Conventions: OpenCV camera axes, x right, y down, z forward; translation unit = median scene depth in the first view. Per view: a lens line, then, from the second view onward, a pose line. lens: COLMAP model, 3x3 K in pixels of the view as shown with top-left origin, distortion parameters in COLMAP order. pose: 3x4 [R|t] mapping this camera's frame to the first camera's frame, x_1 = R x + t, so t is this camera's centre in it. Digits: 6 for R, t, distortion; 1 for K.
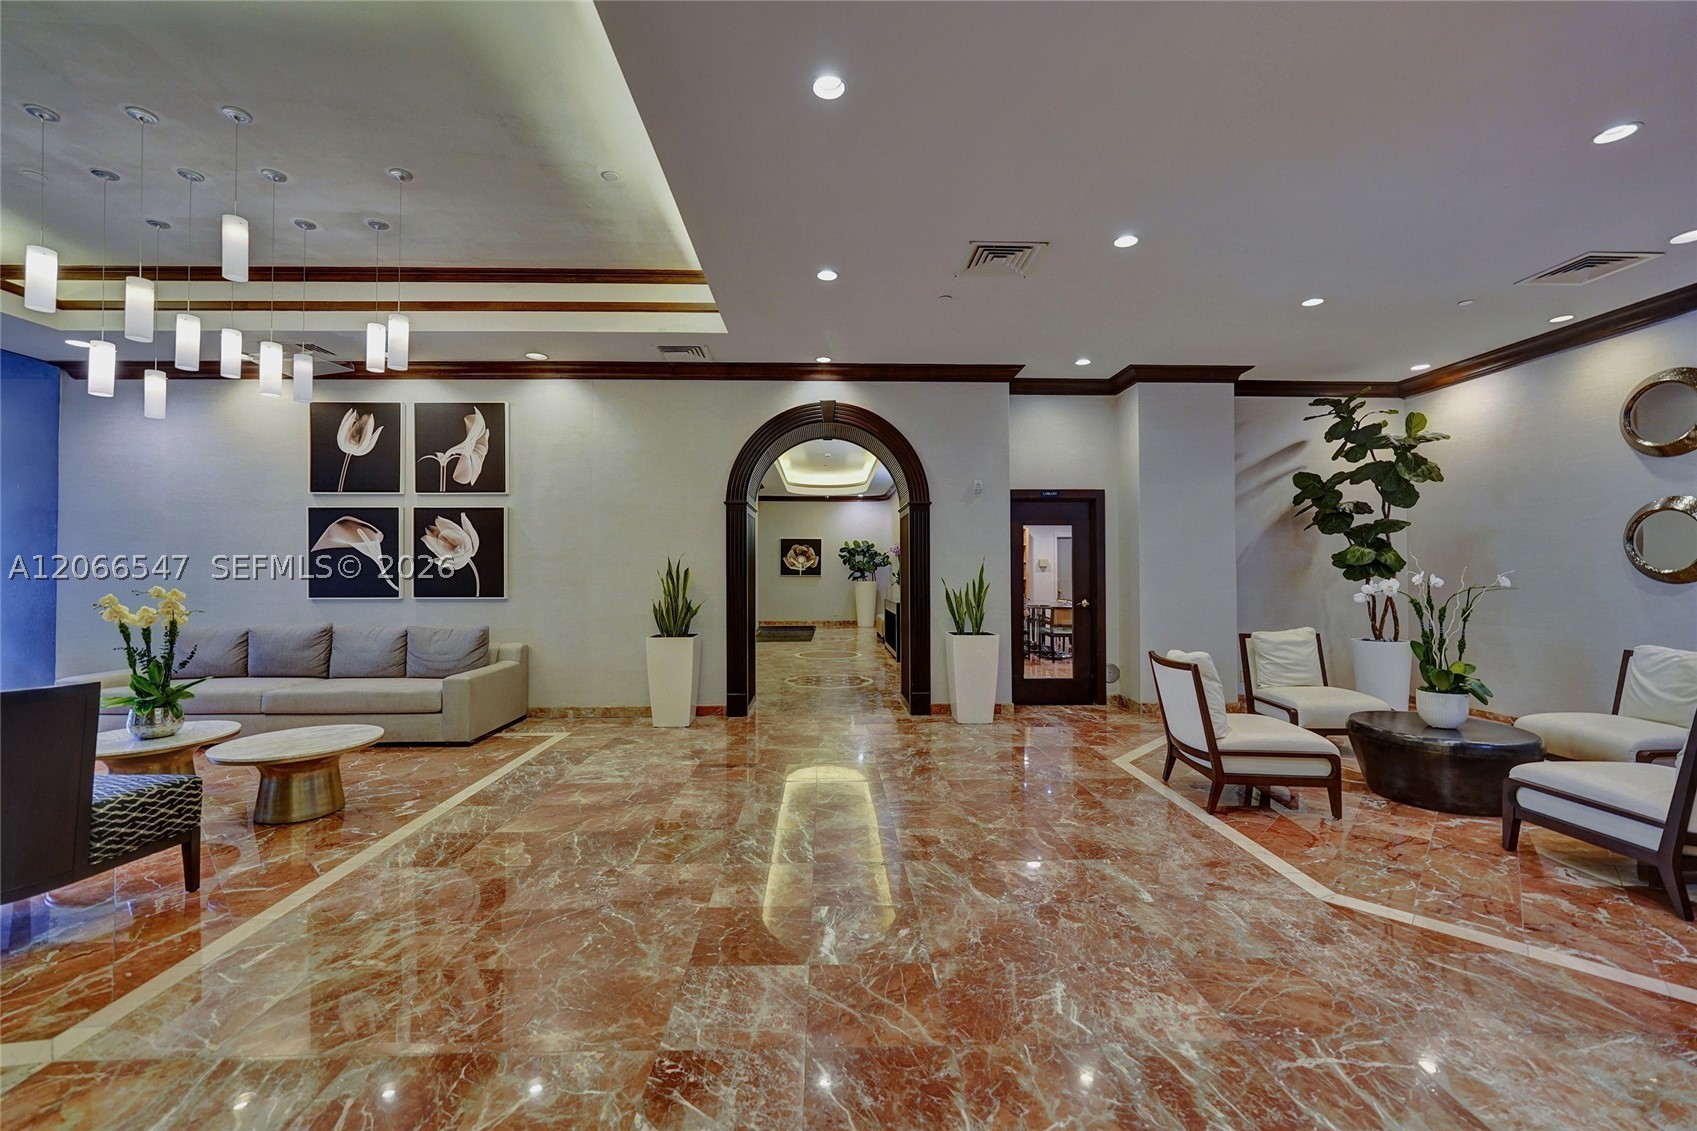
lens RADIAL K [[731.1, 0, 848.5], [0, 731.1, 565.5], [0, 0, 1]] dist [-0.027163, 0.000116]
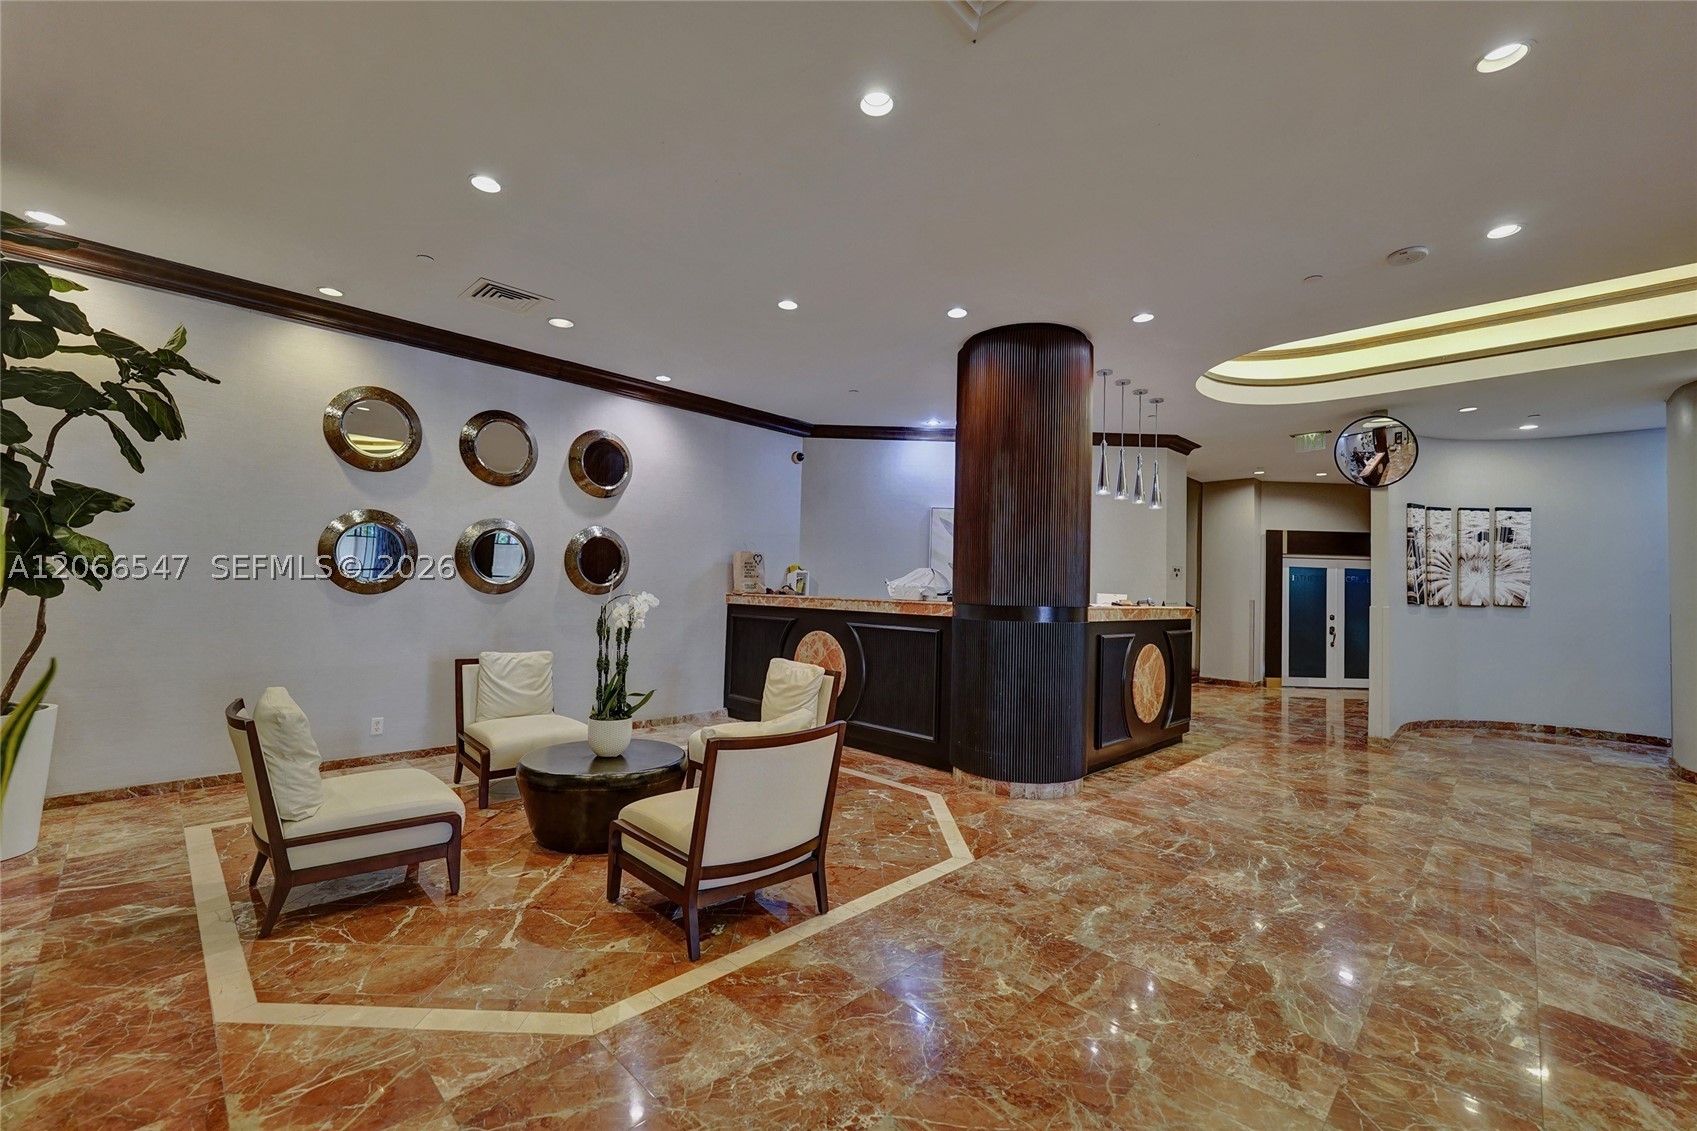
lens RADIAL K [[696.2, 0, 848.5], [0, 696.2, 565.5], [0, 0, 1]] dist [-0.010737, 0.000376]
pose [[-0.689529, 0.005304, 0.724238, -0.059970], [-0.029243, 0.998954, -0.035157, -0.001079], [-0.723667, -0.045420, -0.688653, 1.644450]]
